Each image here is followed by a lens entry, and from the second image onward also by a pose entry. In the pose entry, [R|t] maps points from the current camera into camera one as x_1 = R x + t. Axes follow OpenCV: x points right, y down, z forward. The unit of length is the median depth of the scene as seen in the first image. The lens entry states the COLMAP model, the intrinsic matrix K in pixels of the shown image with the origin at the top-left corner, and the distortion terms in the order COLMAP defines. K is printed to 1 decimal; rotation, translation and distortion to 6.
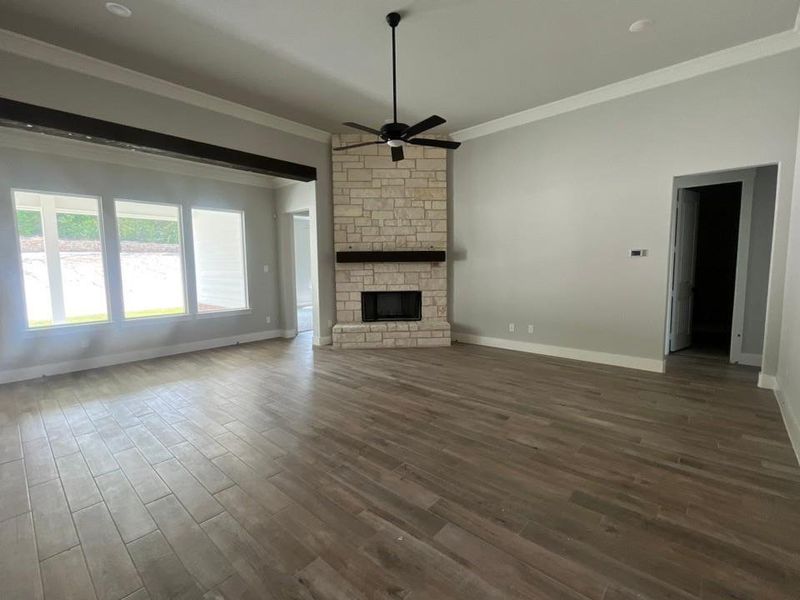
lens RADIAL K [[362.5, 0, 400.0], [0, 362.5, 300.0], [0, 0, 1]] dist [-0.003446, -0.000003]
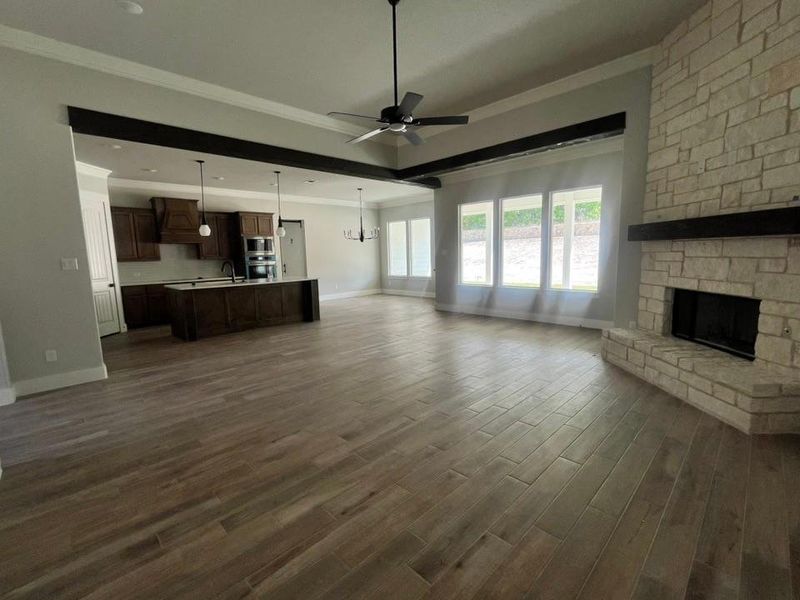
lens RADIAL K [[362.5, 0, 400.0], [0, 362.5, 300.0], [0, 0, 1]] dist [-0.003446, -0.000003]
pose [[-0.055347, 0.143956, -0.988035, 0.548429], [-0.067711, 0.986733, 0.147559, -0.062214], [0.996169, 0.075068, -0.044865, 0.583266]]
